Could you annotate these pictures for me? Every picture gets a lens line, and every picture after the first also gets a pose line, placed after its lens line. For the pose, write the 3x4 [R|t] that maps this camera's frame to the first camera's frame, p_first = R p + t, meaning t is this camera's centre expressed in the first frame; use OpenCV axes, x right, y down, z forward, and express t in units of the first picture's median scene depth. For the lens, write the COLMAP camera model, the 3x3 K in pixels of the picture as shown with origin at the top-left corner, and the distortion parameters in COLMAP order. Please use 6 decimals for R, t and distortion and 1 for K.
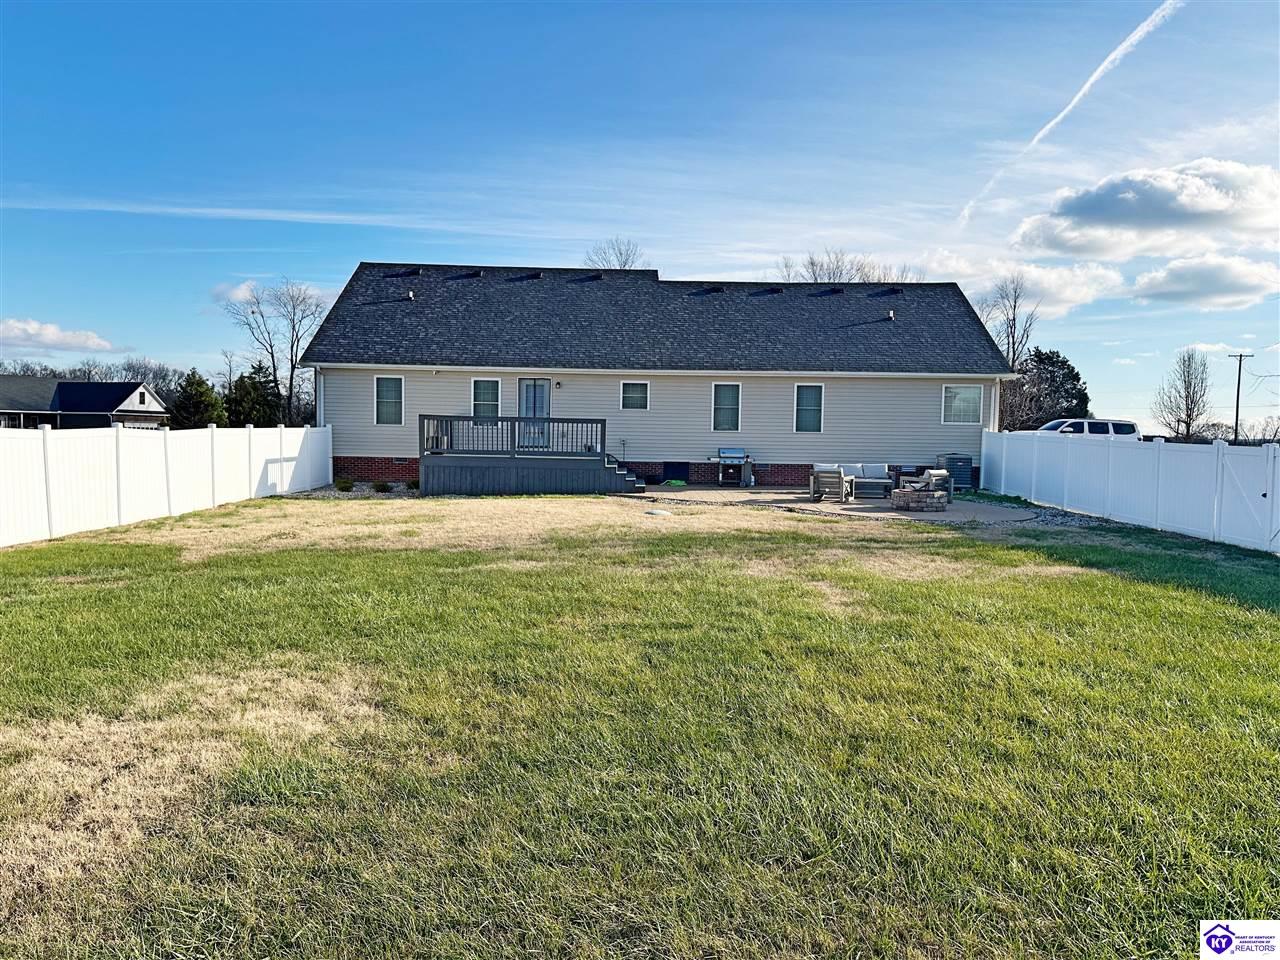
lens RADIAL K [[902.5, 0, 595.4], [0, 902.5, 482.6], [0, 0, 1]] dist [0.063817, -0.053996]
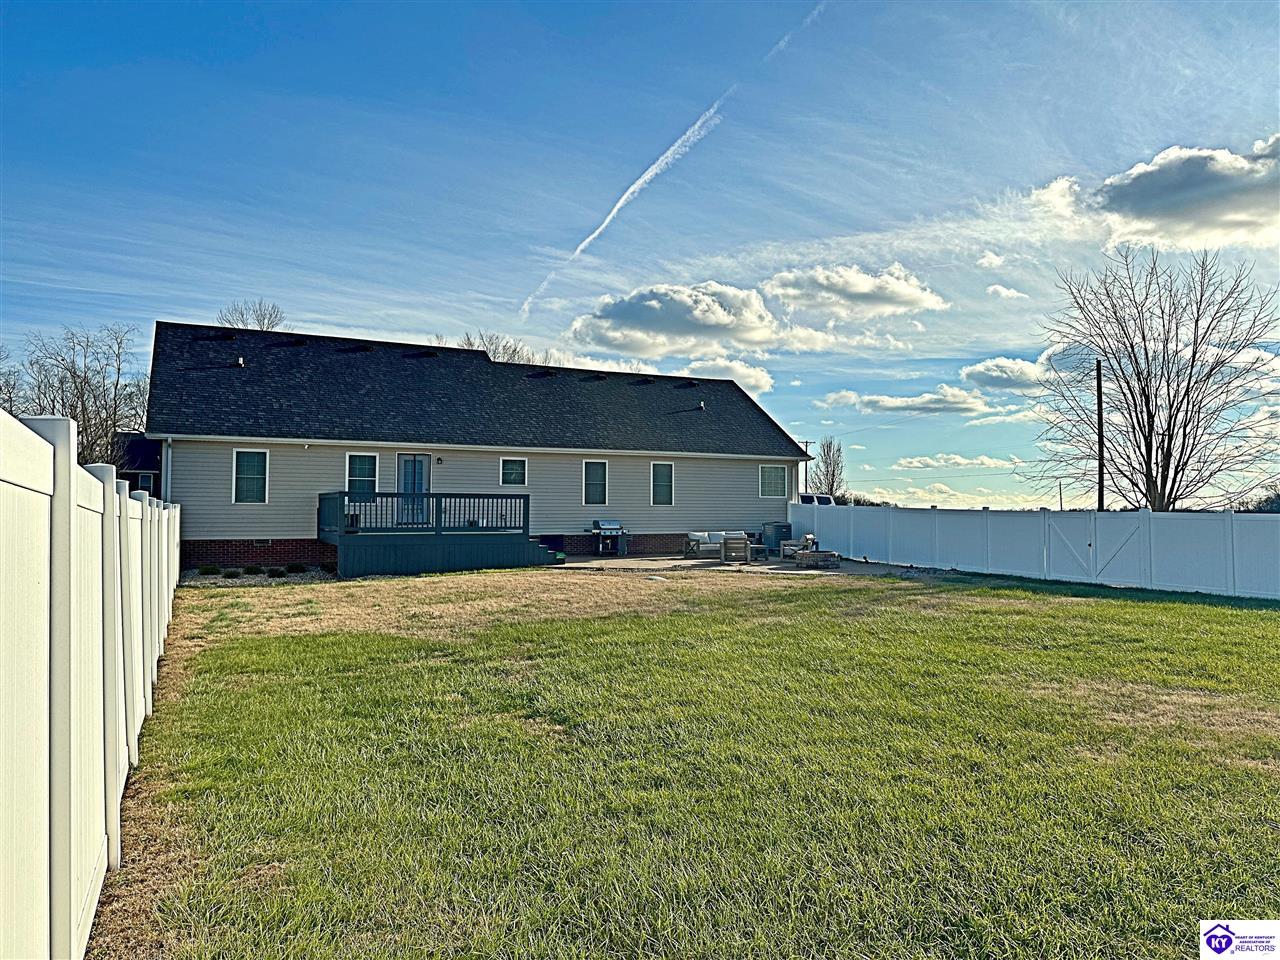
lens RADIAL K [[902.5, 0, 595.4], [0, 902.5, 482.6], [0, 0, 1]] dist [0.063817, -0.053996]
pose [[0.897008, -0.002358, 0.442009, -0.319799], [0.038685, 0.996567, -0.073190, -0.004551], [-0.440319, 0.082751, 0.894020, 0.036871]]
